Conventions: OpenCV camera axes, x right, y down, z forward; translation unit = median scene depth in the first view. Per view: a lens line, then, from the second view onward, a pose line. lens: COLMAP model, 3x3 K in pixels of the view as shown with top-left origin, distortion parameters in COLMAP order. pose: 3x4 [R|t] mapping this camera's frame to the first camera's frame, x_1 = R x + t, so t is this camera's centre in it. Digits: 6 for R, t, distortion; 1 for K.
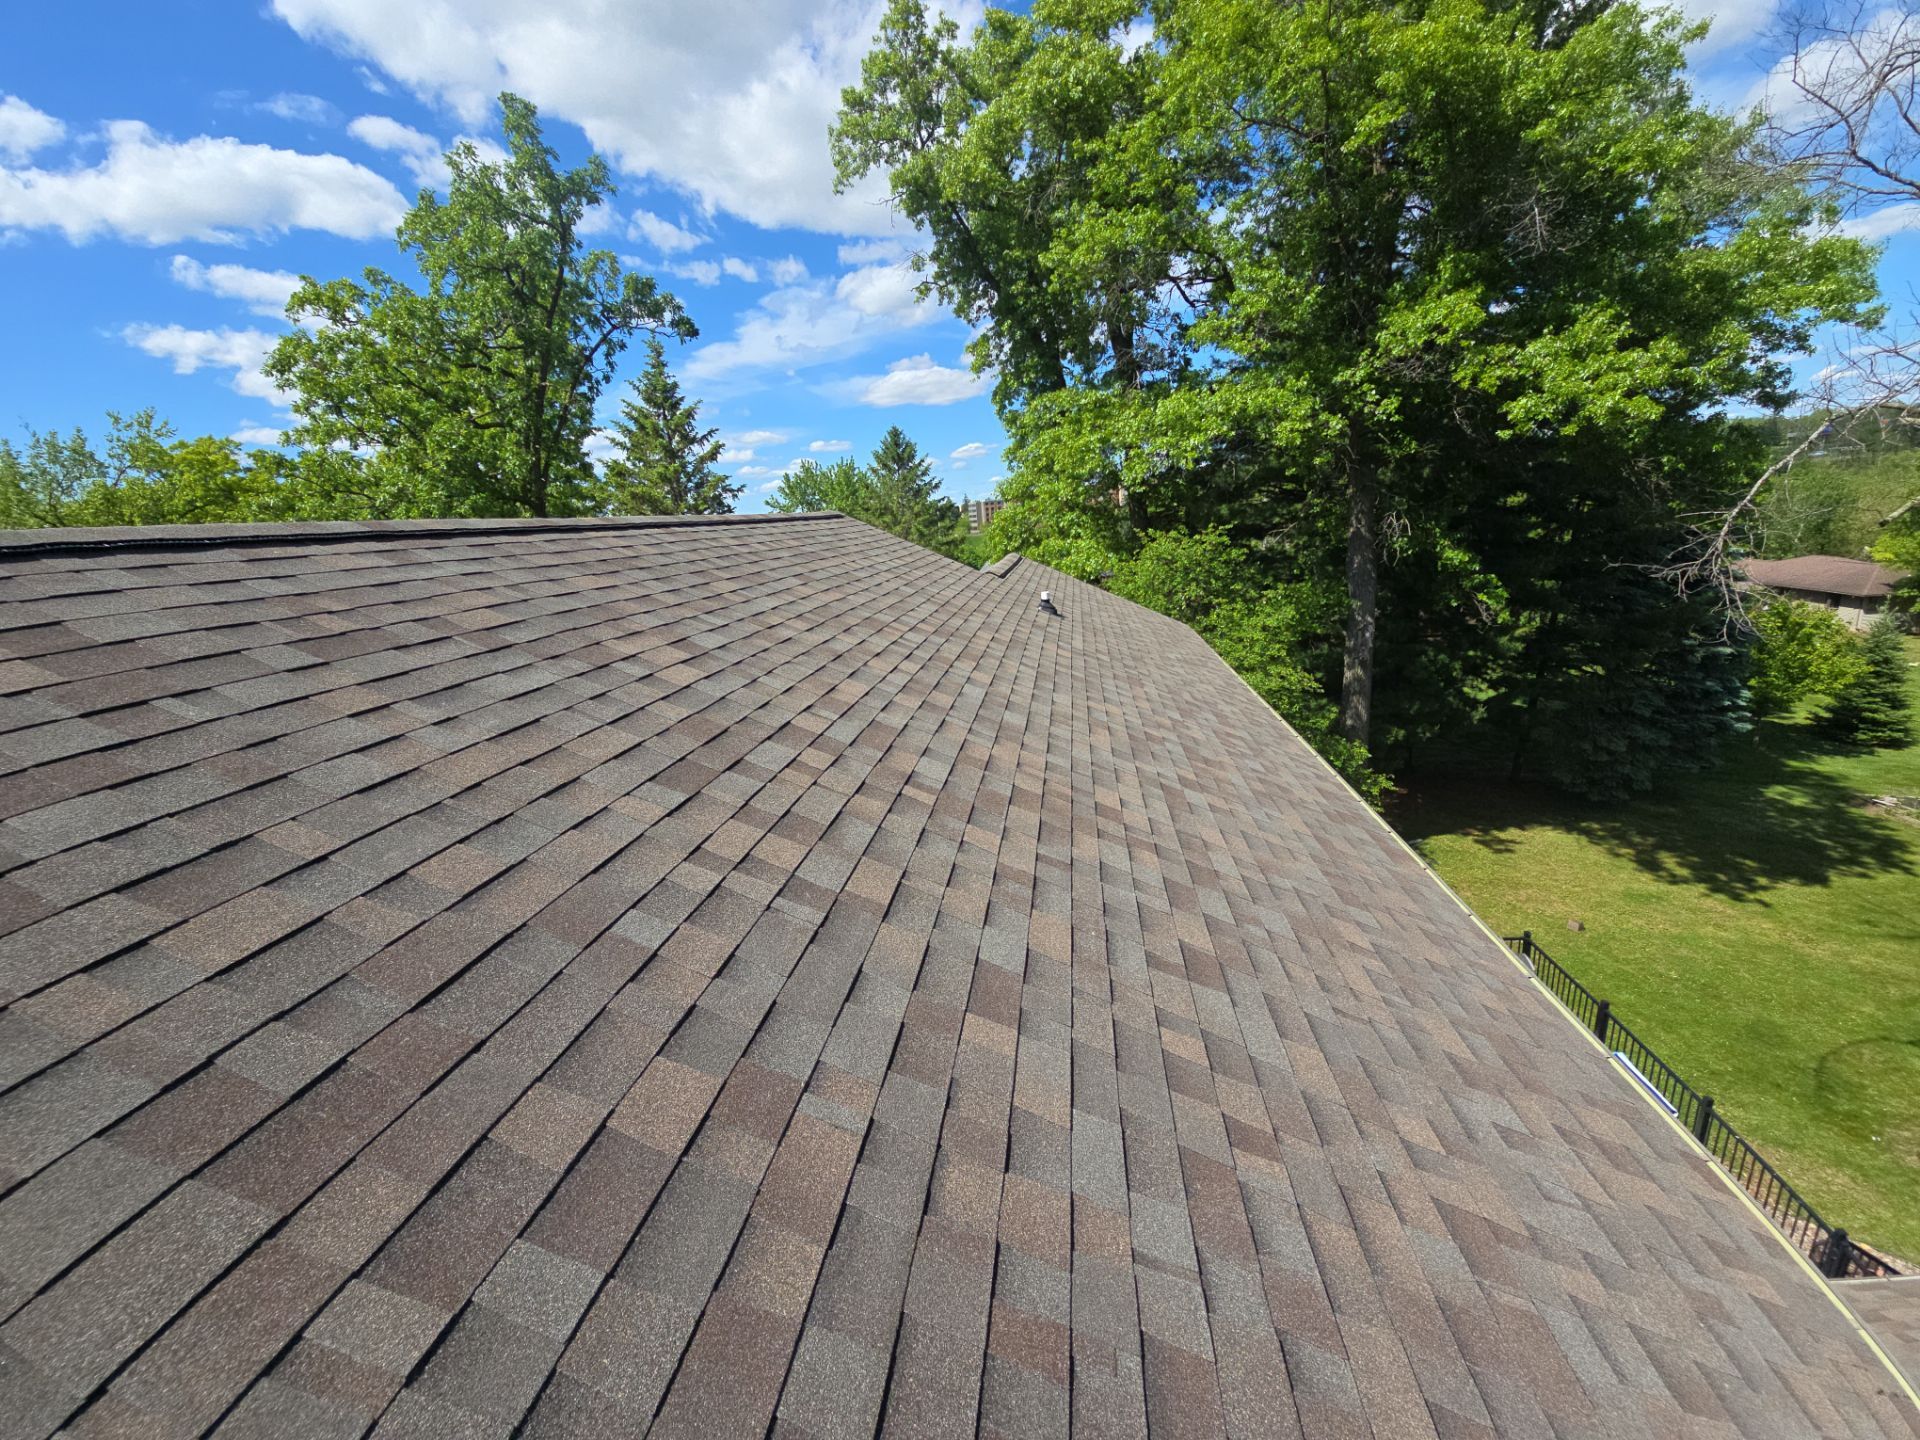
lens RADIAL K [[748.9, 0, 960.0], [0, 748.9, 720.0], [0, 0, 1]] dist [0.020241, -0.014732]
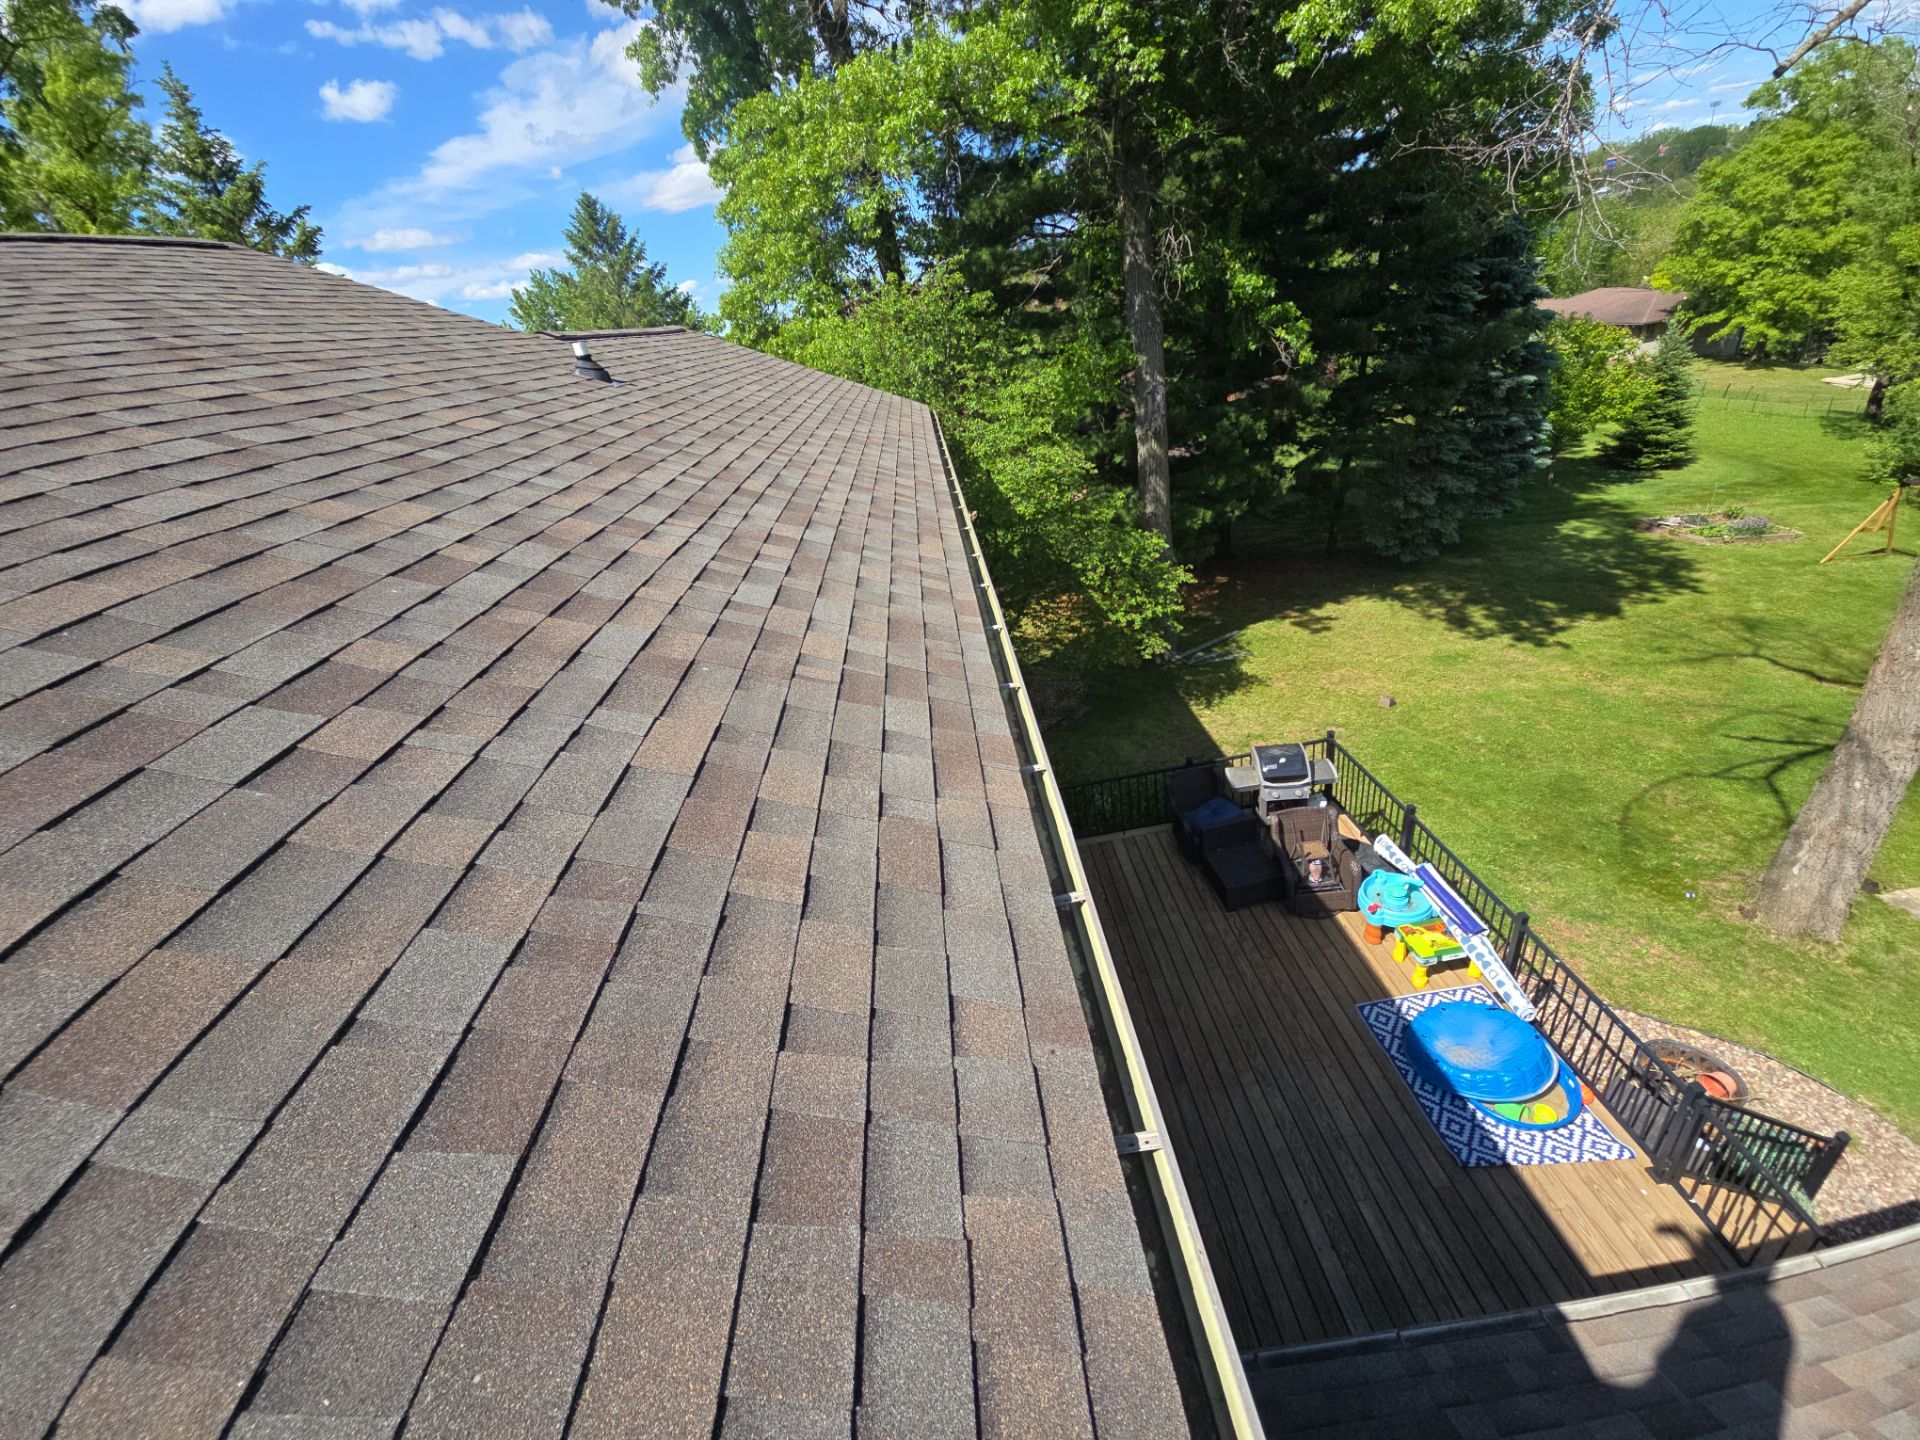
lens RADIAL K [[762.5, 0, 960.0], [0, 762.5, 720.0], [0, 0, 1]] dist [-0.002959, -0.000381]
pose [[0.974611, -0.171215, 0.144291, 0.127519], [0.137689, 0.966462, 0.216777, 0.014752], [-0.176567, -0.191406, 0.965499, 0.141180]]
